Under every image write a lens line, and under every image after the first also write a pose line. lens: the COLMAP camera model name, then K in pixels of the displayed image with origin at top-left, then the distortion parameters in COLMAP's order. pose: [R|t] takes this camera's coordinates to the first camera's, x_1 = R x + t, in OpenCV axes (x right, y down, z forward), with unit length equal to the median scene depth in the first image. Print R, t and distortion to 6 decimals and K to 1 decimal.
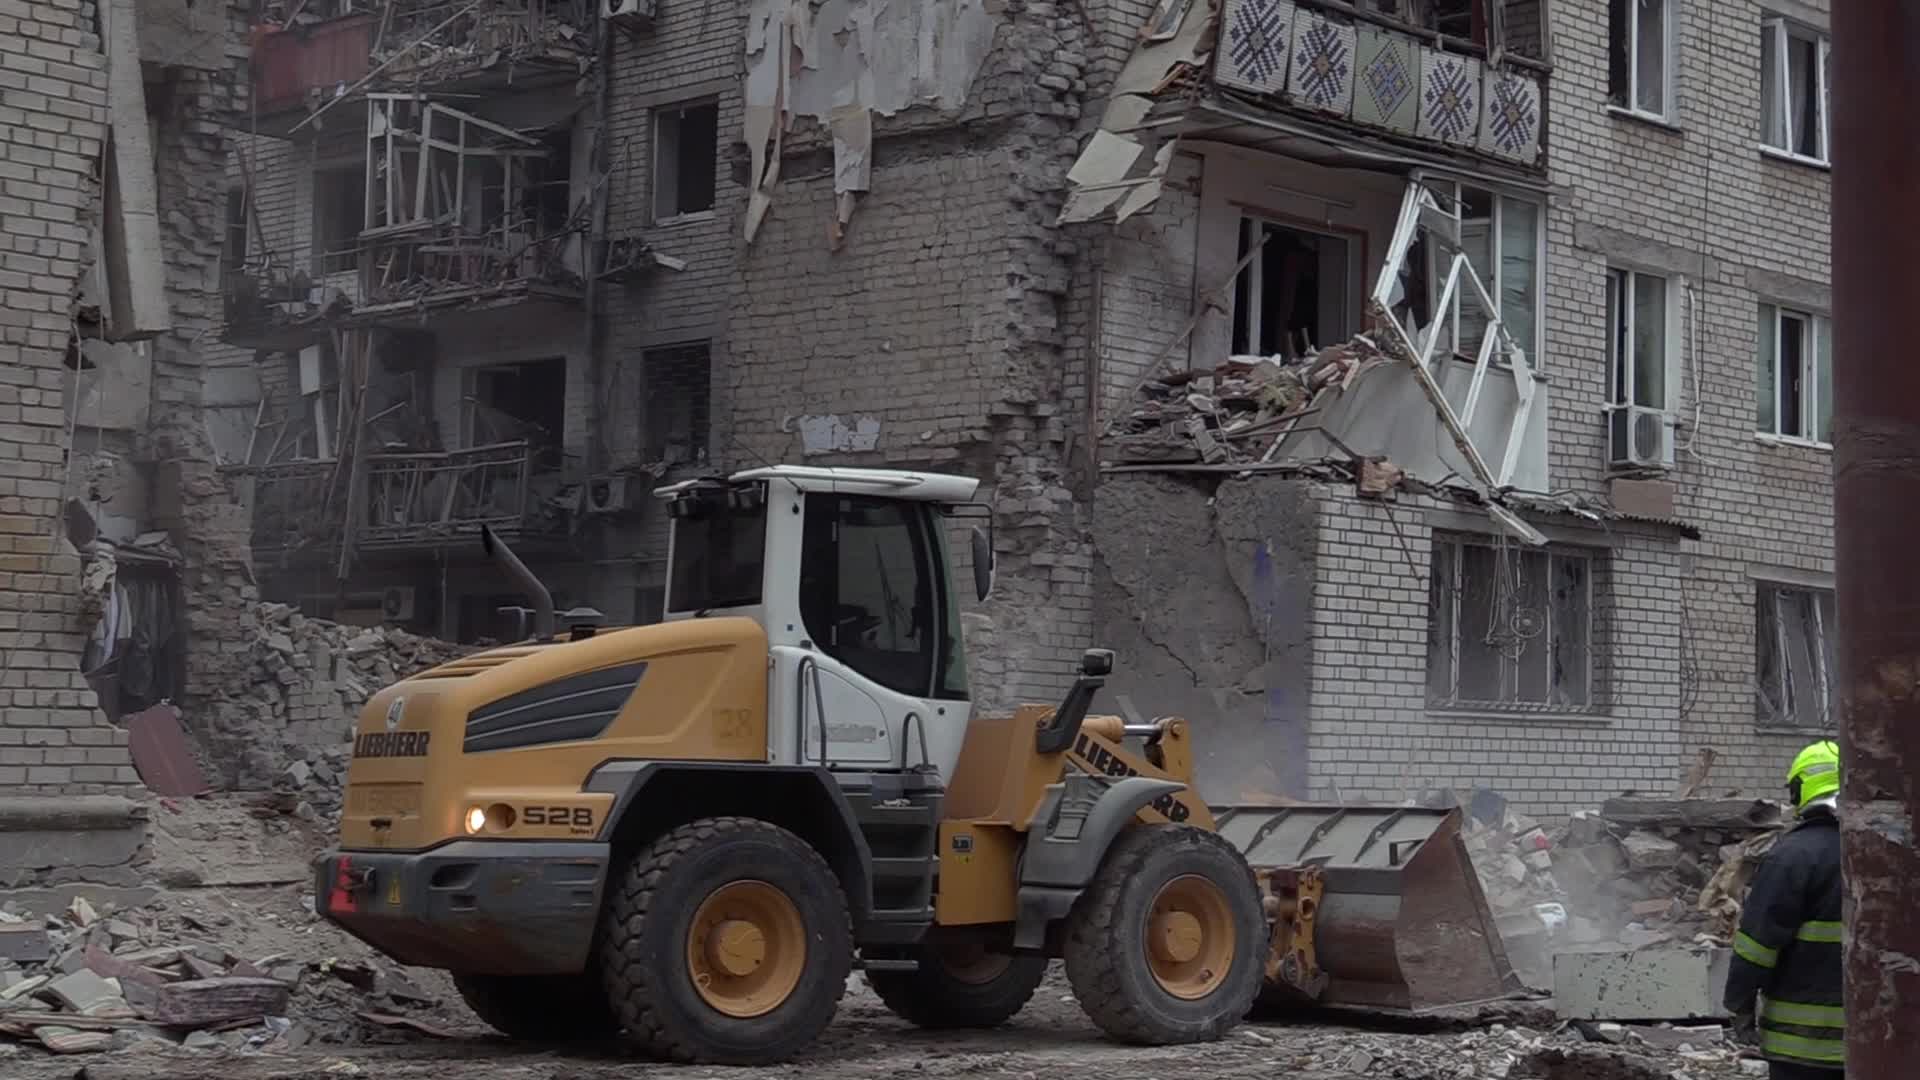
lens RADIAL K [[3230.4, 0, 946.2], [0, 3230.4, 505.1], [0, 0, 1]] dist [0.068000, 0.000000]
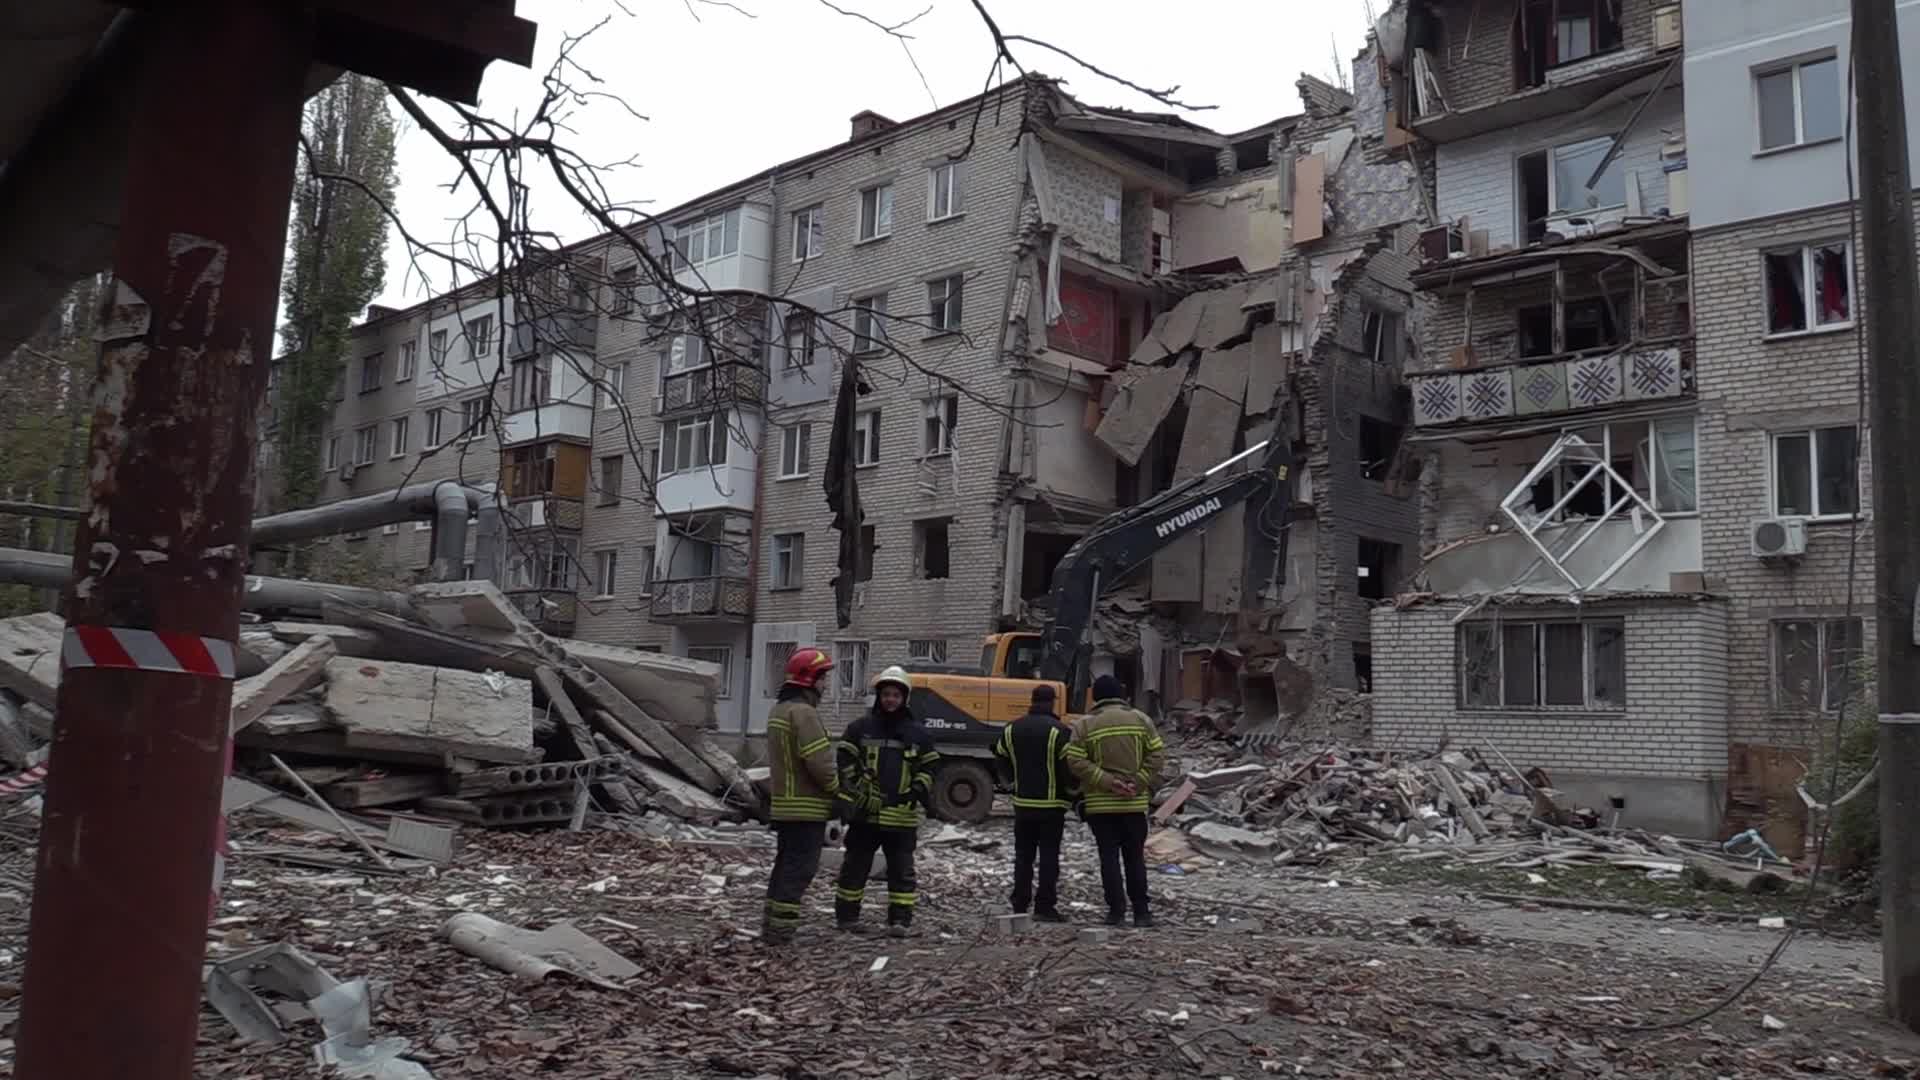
lens RADIAL K [[1512.0, 0, 964.3], [0, 1512.0, 524.3], [0, 0, 1]] dist [-0.070431, 0.022693]
pose [[0.000361, -0.156303, -0.987709, 0.998536], [0.039123, 0.986955, -0.156170, 0.075748], [0.999234, -0.038586, 0.006472, 0.635849]]
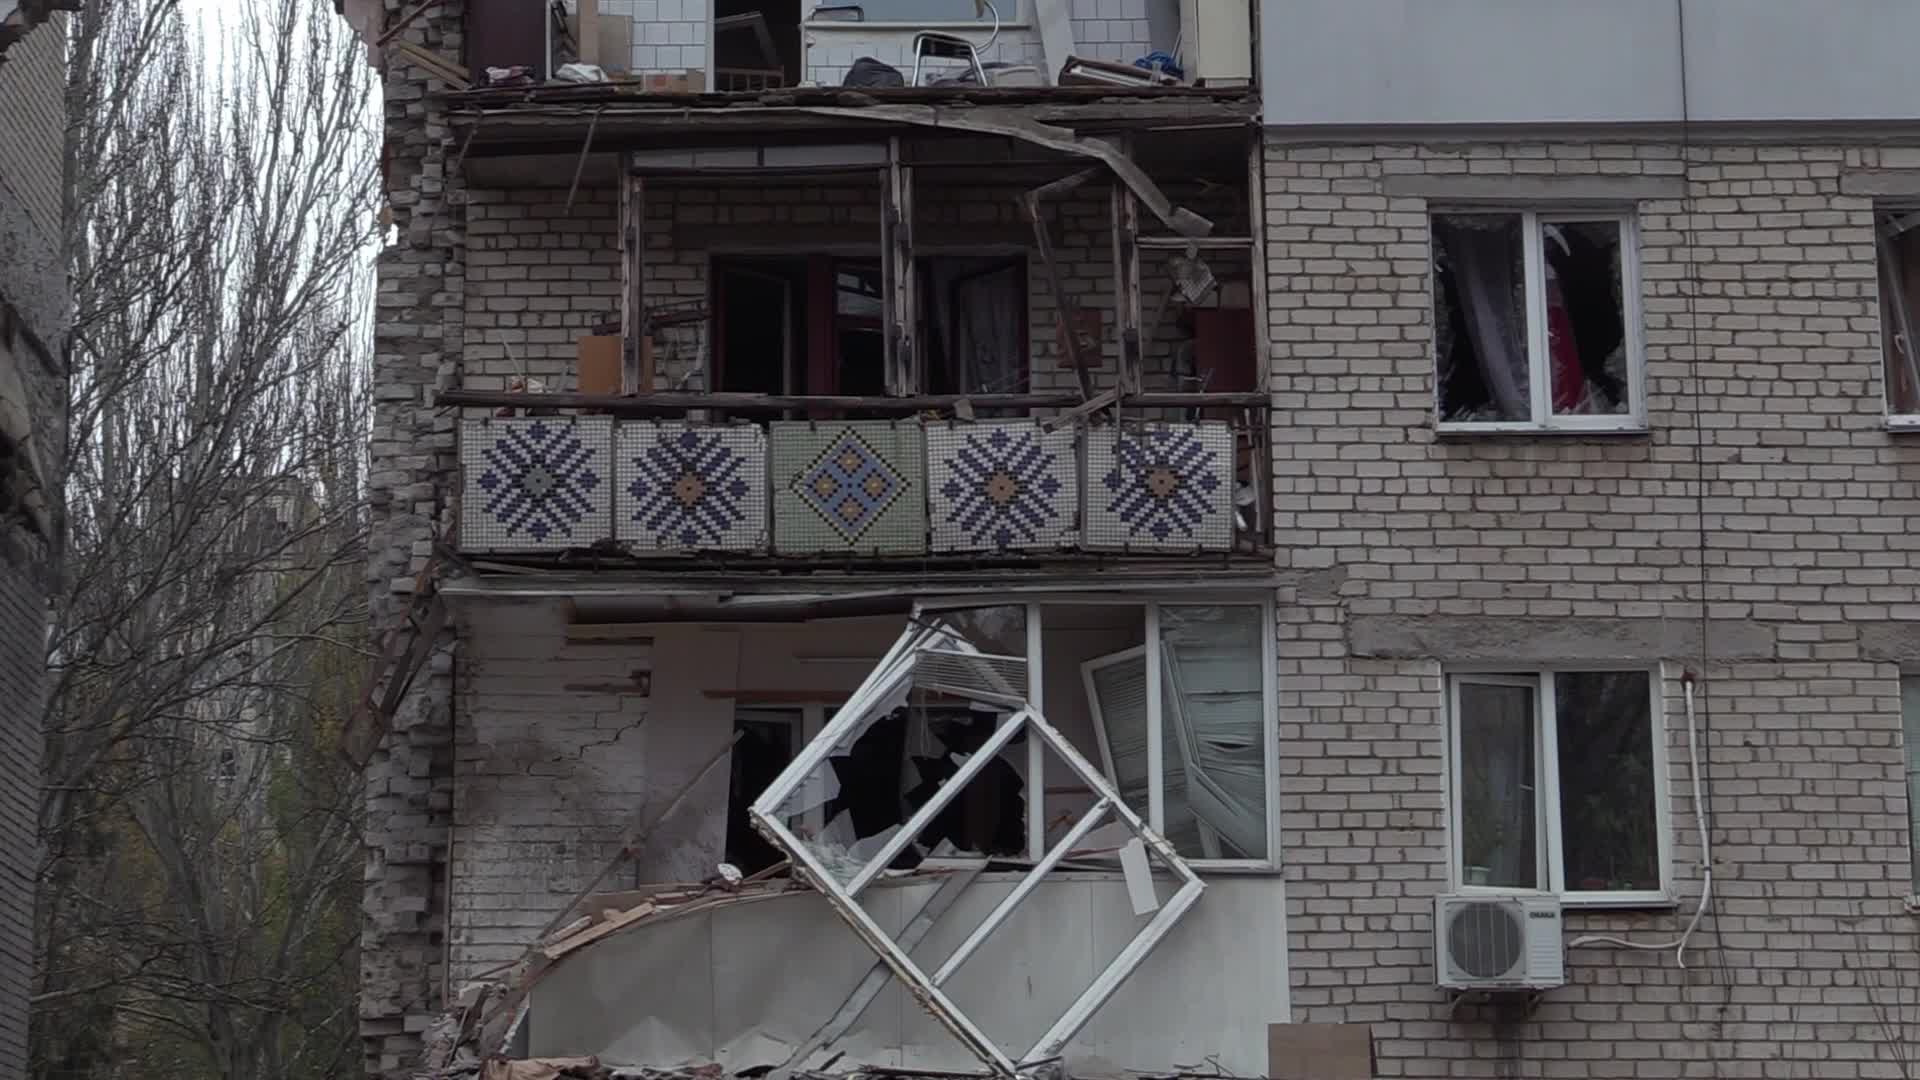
lens RADIAL K [[3952.8, 0, 989.0], [0, 3952.8, 505.0], [0, 0, 1]] dist [0.114132, 0.000000]
pose [[0.712282, -0.191550, -0.675250, 0.717699], [0.082231, 0.978189, -0.190745, 0.036348], [0.697060, 0.080338, 0.712498, 0.412840]]
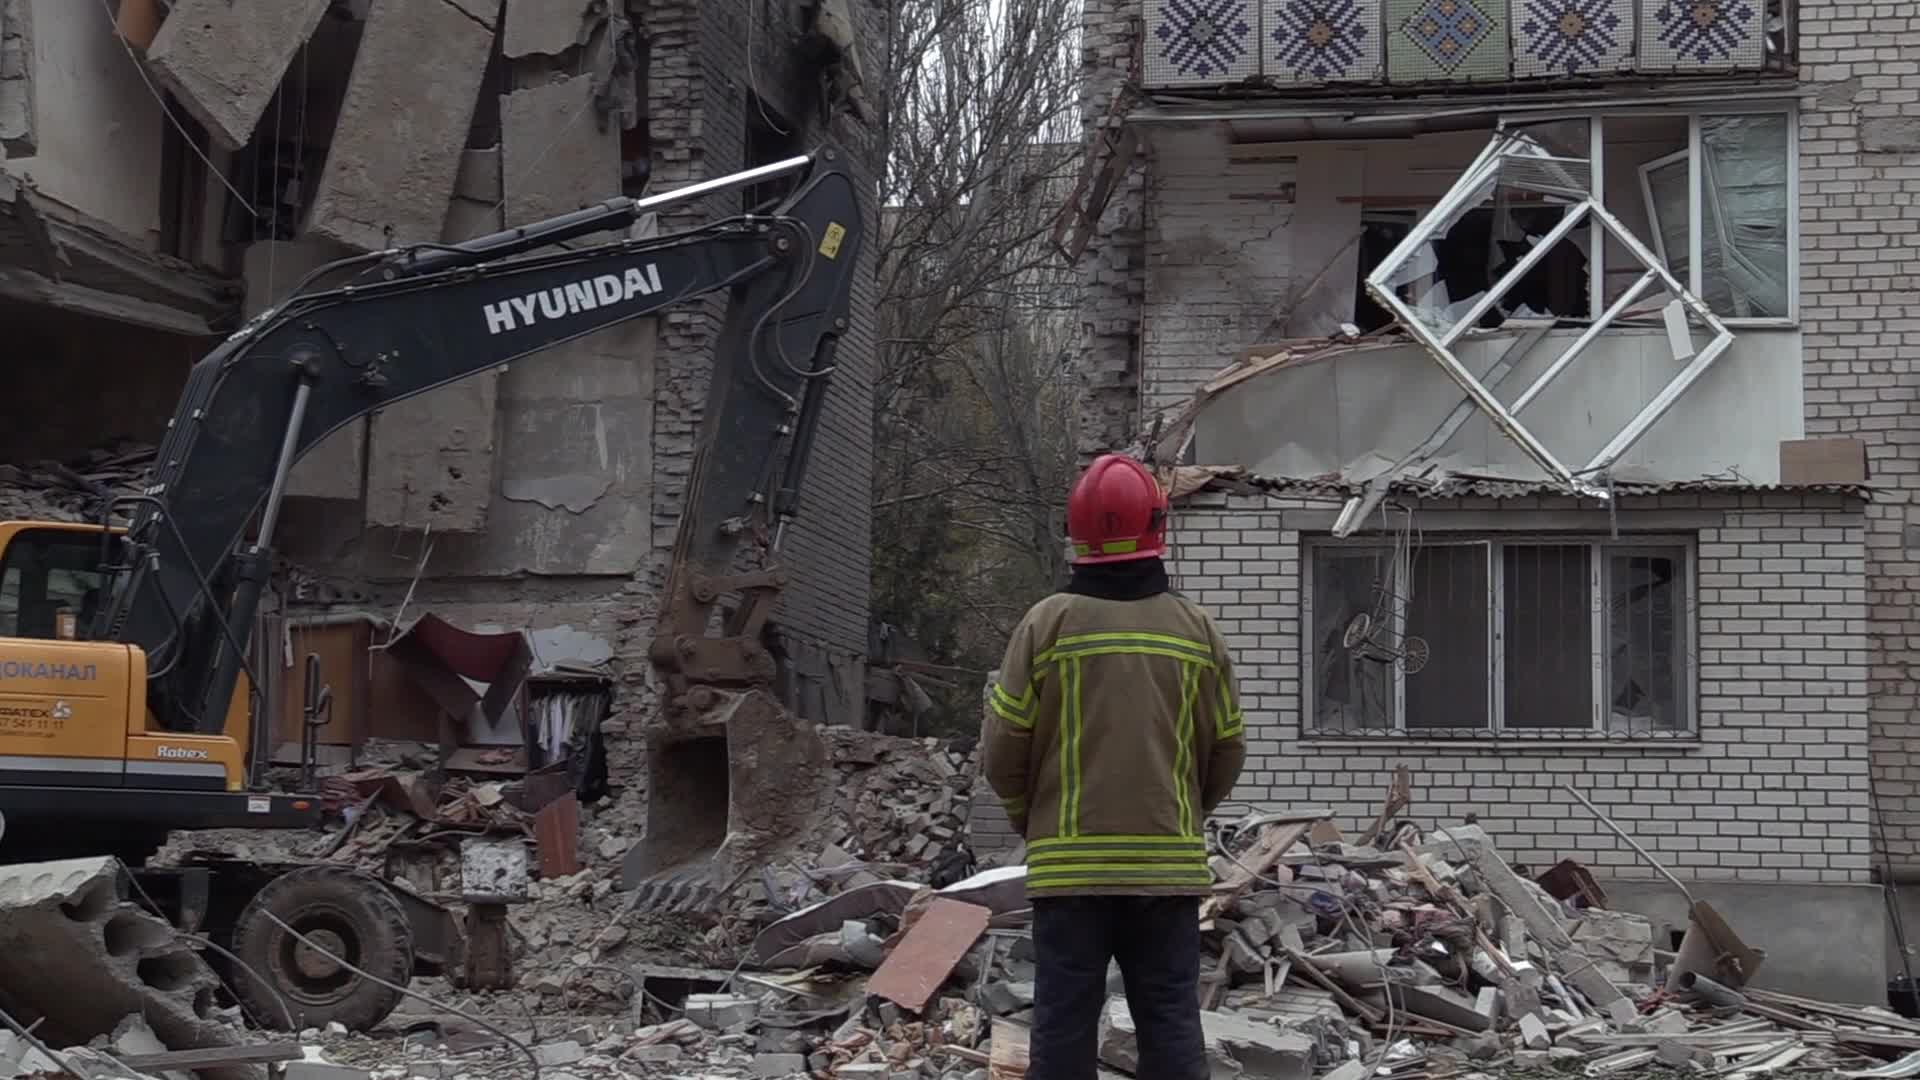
lens RADIAL K [[3142.8, 0, 972.8], [0, 3142.8, 513.5], [0, 0, 1]] dist [0.073647, 0.000000]
pose [[0.540018, -0.118791, -0.833228, 0.748136], [0.058635, 0.992894, -0.103552, 0.078346], [0.839608, 0.007064, 0.543146, 0.426884]]
